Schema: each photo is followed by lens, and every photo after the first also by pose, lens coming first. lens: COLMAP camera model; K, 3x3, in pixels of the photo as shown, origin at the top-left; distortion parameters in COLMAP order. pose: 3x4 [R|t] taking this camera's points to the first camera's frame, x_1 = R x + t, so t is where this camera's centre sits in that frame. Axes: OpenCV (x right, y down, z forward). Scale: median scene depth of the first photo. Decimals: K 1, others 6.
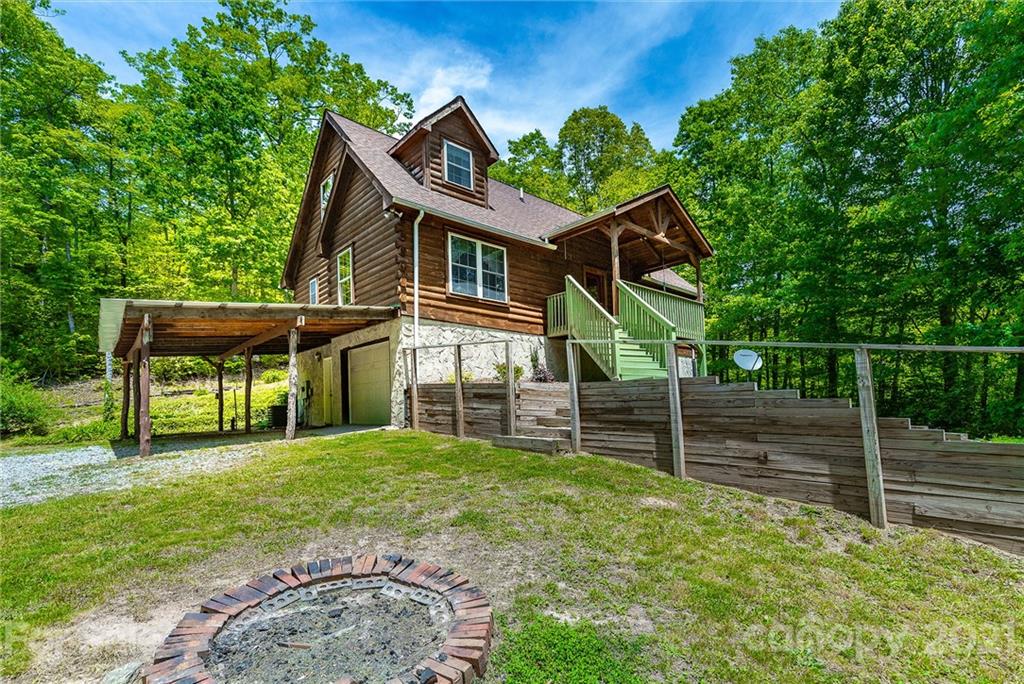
lens RADIAL K [[483.5, 0, 509.8], [0, 483.5, 347.0], [0, 0, 1]] dist [0.001257, 0.000050]
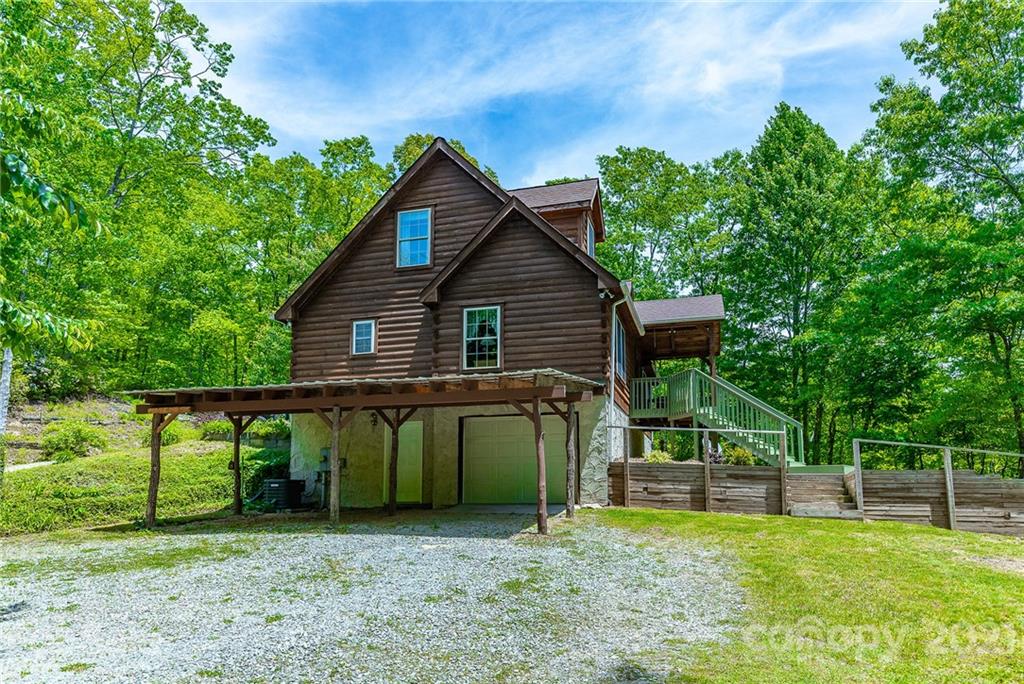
lens RADIAL K [[665.8, 0, 512.5], [0, 665.8, 347.5], [0, 0, 1]] dist [0.000438, 0.000213]
pose [[0.842064, 0.140670, 0.520711, -1.890046], [-0.084134, 0.987832, -0.130806, 0.064507], [-0.532775, 0.066338, 0.843653, -0.138155]]
